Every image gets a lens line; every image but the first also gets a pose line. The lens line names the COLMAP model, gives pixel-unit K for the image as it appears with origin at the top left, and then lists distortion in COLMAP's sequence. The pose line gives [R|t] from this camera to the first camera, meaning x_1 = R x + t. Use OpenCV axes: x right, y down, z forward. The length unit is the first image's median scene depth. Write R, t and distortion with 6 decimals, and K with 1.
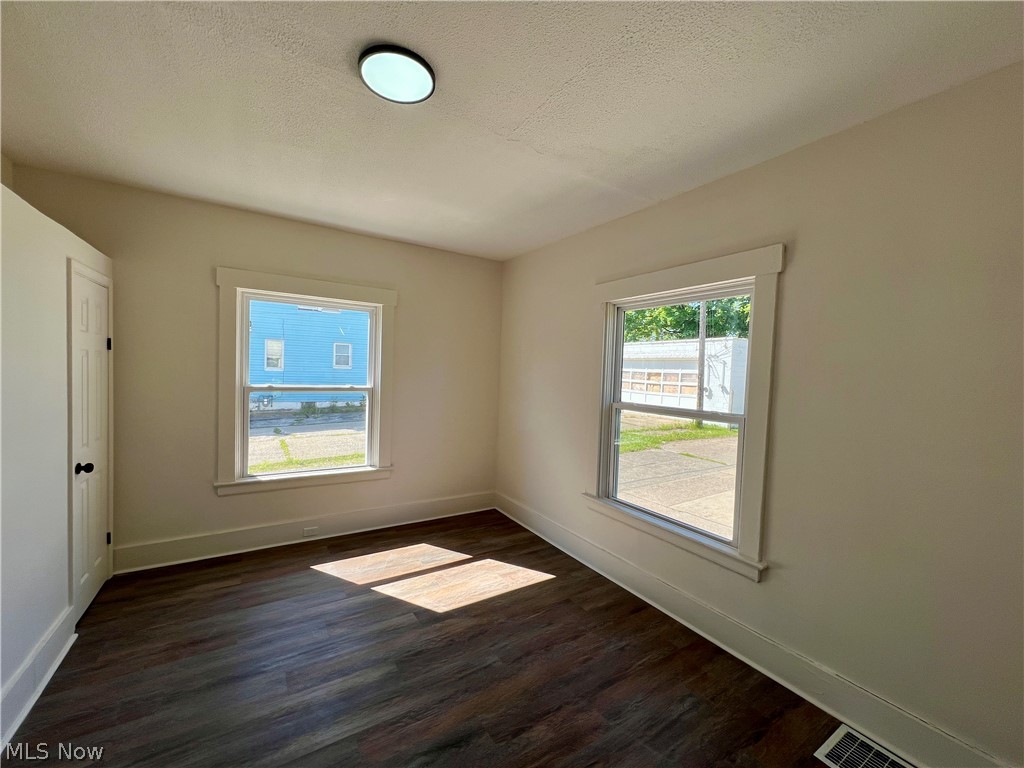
lens RADIAL K [[407.7, 0, 512.8], [0, 407.7, 384.8], [0, 0, 1]] dist [-0.000601, -0.000171]
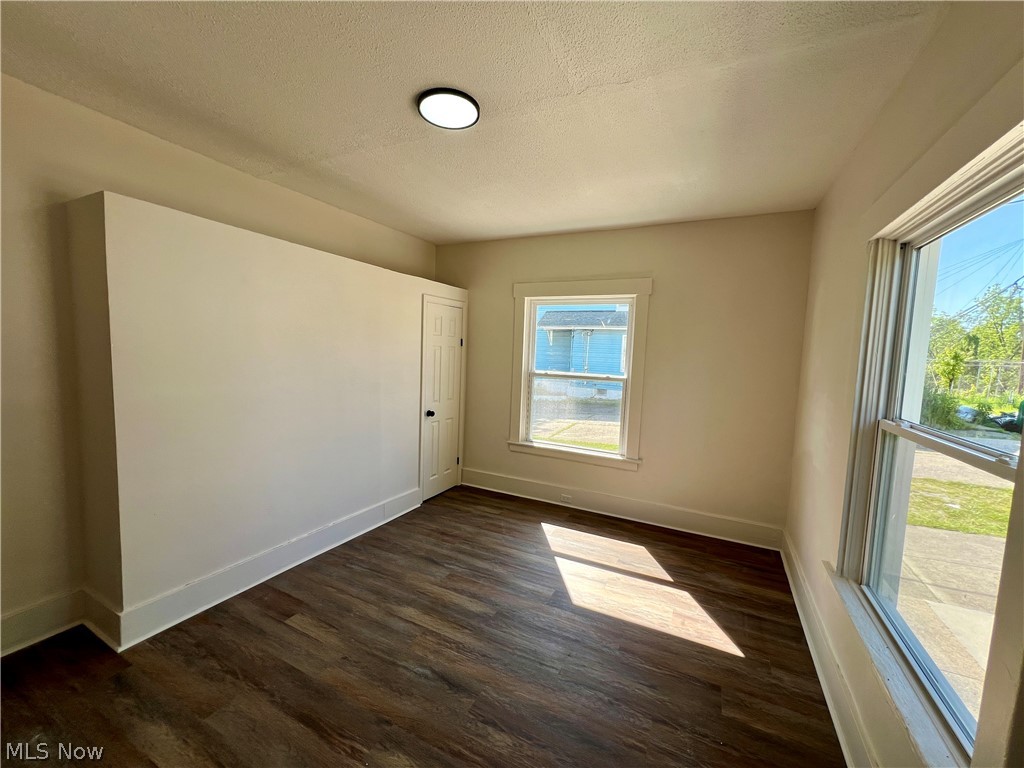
lens RADIAL K [[407.7, 0, 513.2], [0, 407.7, 384.3], [0, 0, 1]] dist [-0.000601, -0.000171]
pose [[0.521717, 0.052084, -0.851527, 0.414142], [-0.050572, 0.998267, 0.030075, 0.006041], [0.851619, 0.027372, 0.523447, 0.258715]]
